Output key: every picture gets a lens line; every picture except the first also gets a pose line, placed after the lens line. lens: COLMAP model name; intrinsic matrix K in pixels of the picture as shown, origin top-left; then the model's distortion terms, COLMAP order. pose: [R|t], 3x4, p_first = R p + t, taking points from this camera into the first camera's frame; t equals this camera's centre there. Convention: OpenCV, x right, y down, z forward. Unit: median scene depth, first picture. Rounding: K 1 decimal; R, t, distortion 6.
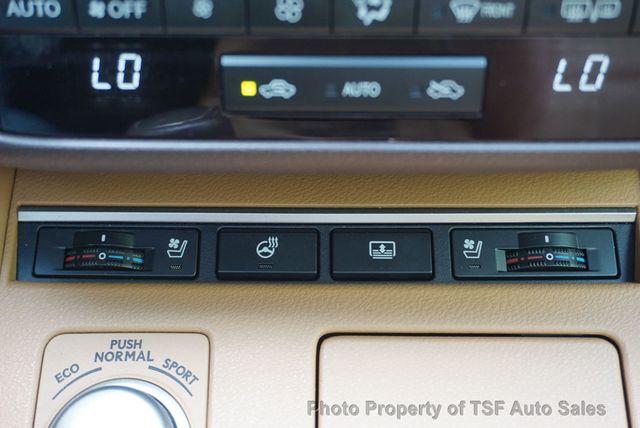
lens RADIAL K [[844.6, 0, 320.1], [0, 844.6, 216.9], [0, 0, 1]] dist [-0.009481, 0.000000]
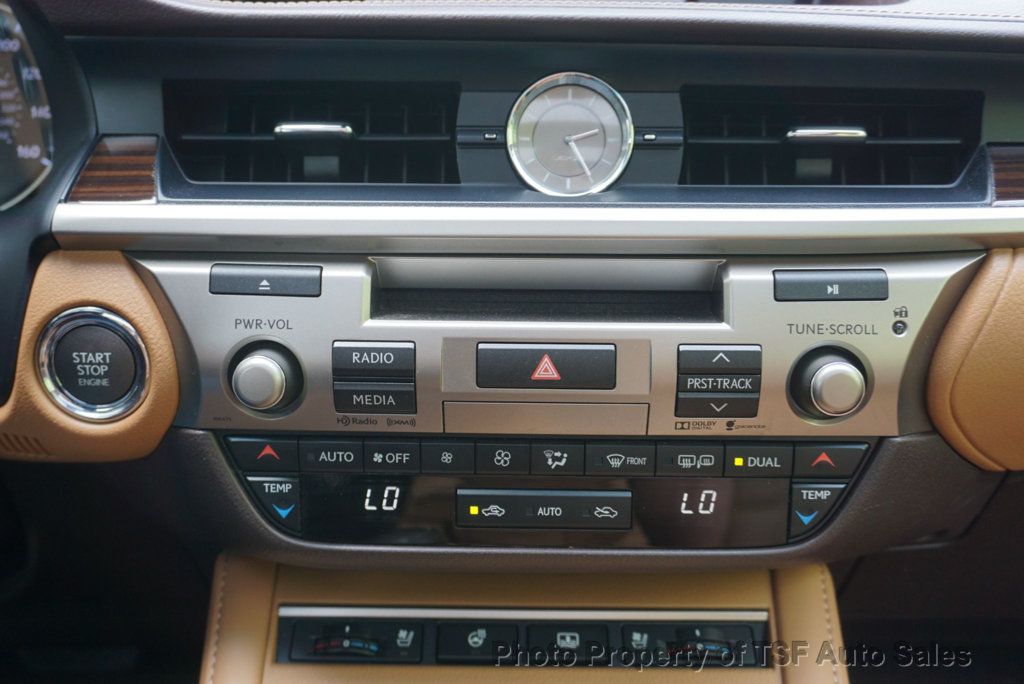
lens RADIAL K [[1031.4, 0, 509.0], [0, 1031.4, 347.2], [0, 0, 1]] dist [-0.013026, 0.000000]
pose [[0.999959, 0.009071, -0.000327, -0.023304], [-0.008713, 0.949245, -0.314418, 0.138539], [-0.002541, 0.314407, 0.949285, -0.773476]]
